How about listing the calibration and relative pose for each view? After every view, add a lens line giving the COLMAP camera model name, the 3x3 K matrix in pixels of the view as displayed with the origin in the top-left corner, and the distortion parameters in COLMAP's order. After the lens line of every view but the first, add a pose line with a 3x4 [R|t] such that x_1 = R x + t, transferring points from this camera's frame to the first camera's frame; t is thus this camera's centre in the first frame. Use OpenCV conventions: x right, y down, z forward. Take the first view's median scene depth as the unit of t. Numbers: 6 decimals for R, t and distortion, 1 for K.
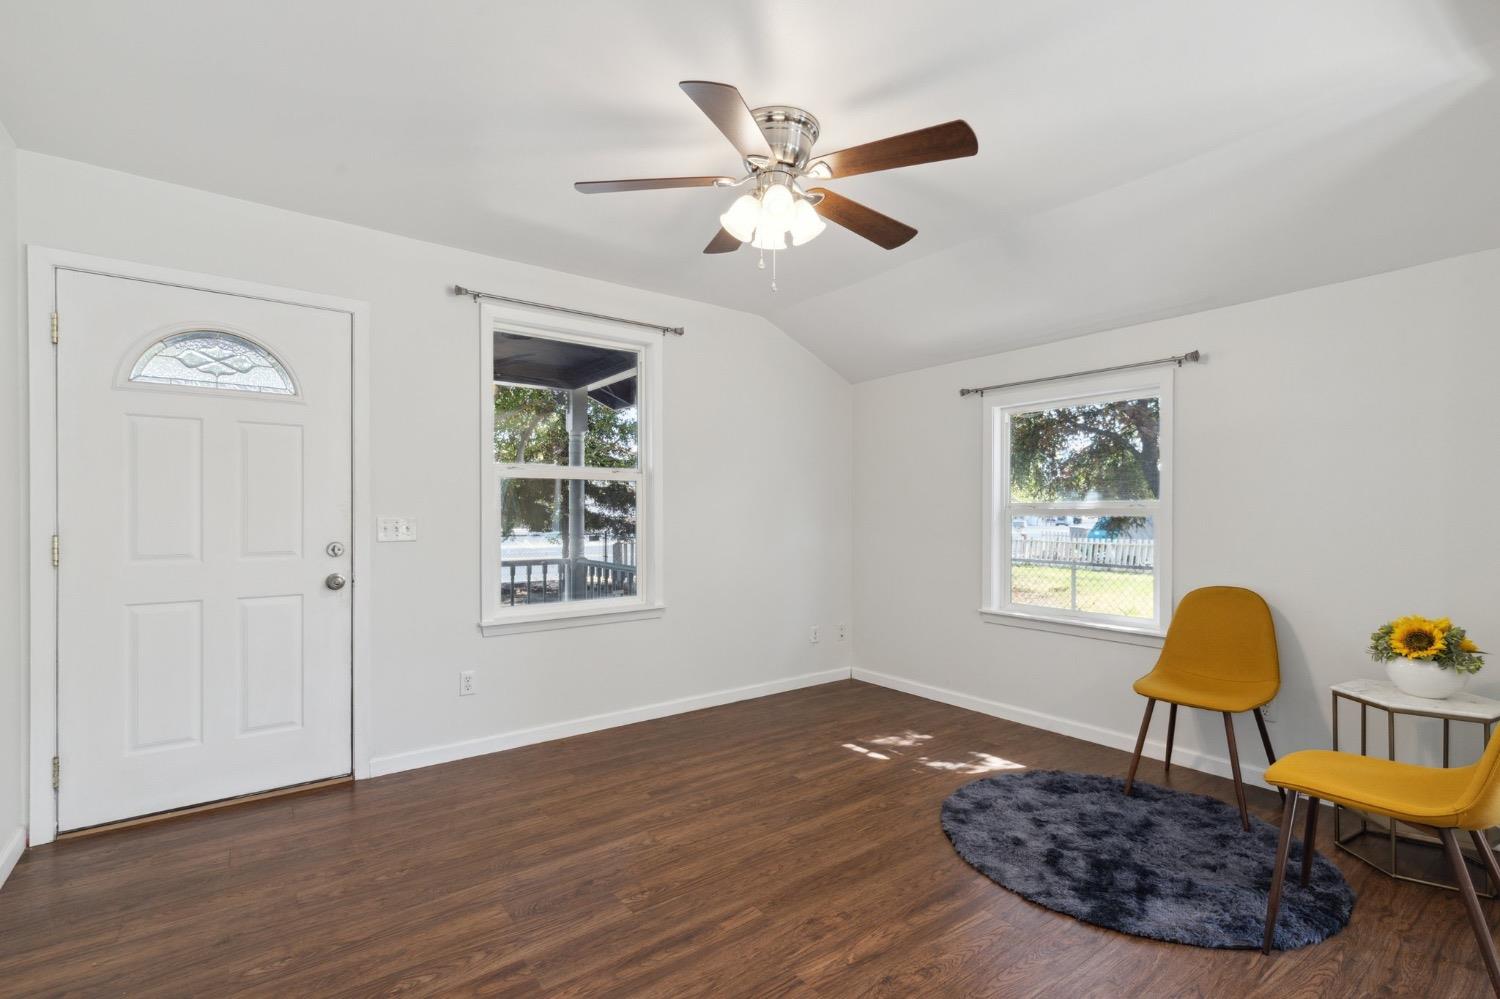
lens RADIAL K [[691.9, 0, 748.4], [0, 691.9, 516.3], [0, 0, 1]] dist [0.009337, -0.000986]
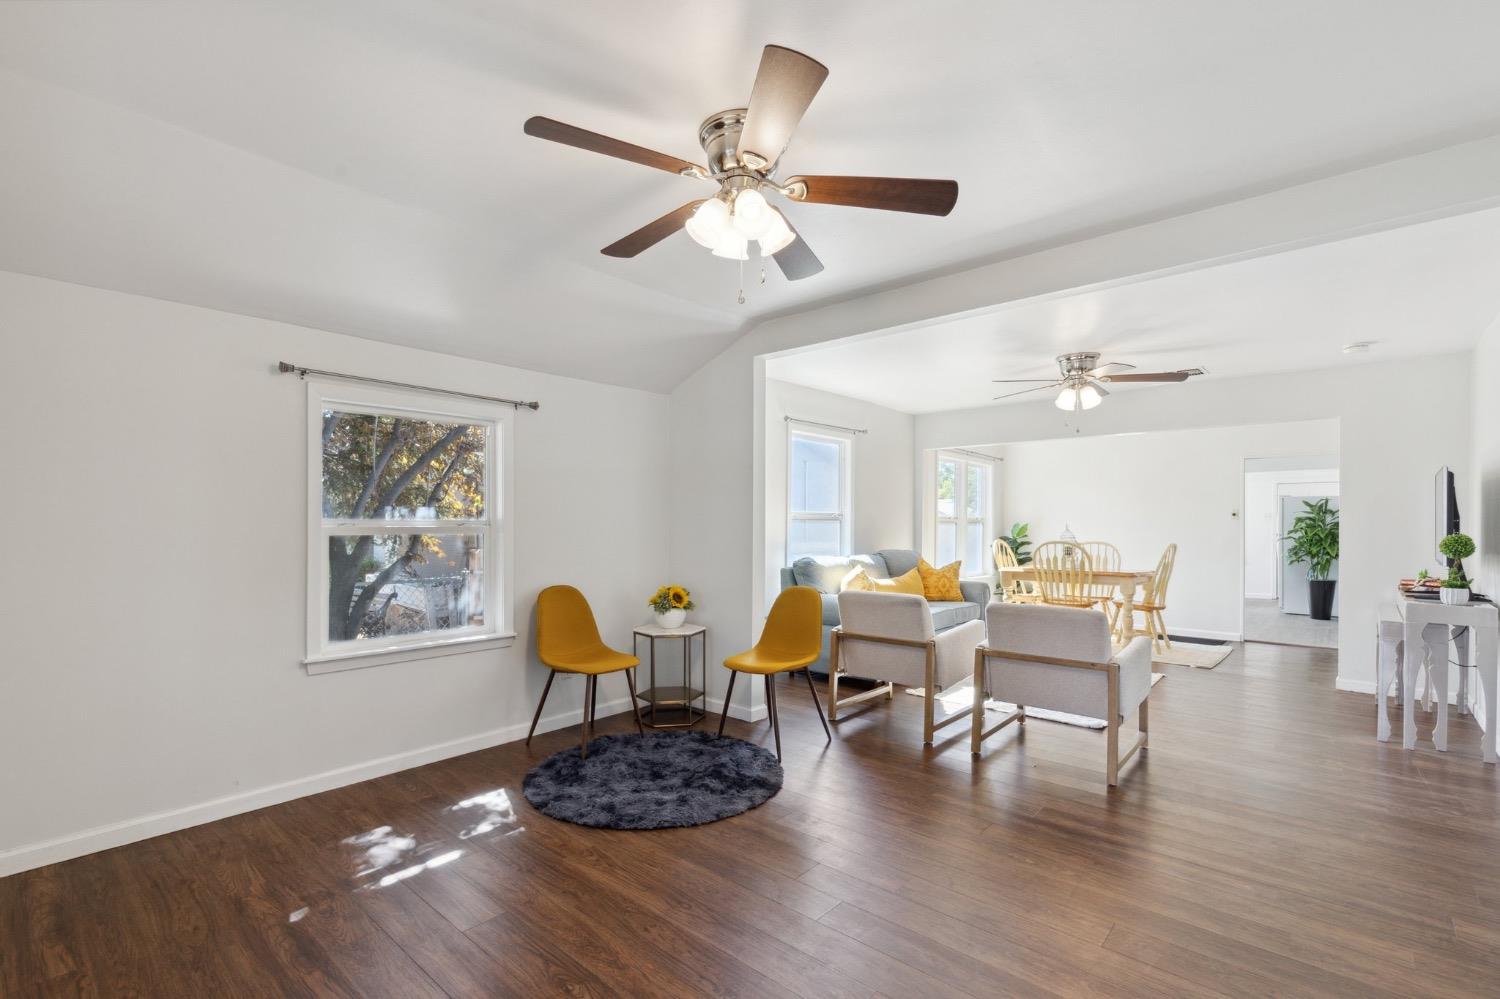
lens RADIAL K [[691.9, 0, 745.0], [0, 691.9, 512.3], [0, 0, 1]] dist [0.009337, -0.000986]
pose [[-0.202714, 0.011952, 0.979165, -0.319291], [0.009767, 0.999900, -0.010183, -0.009509], [-0.979189, 0.007499, -0.202810, 0.427761]]
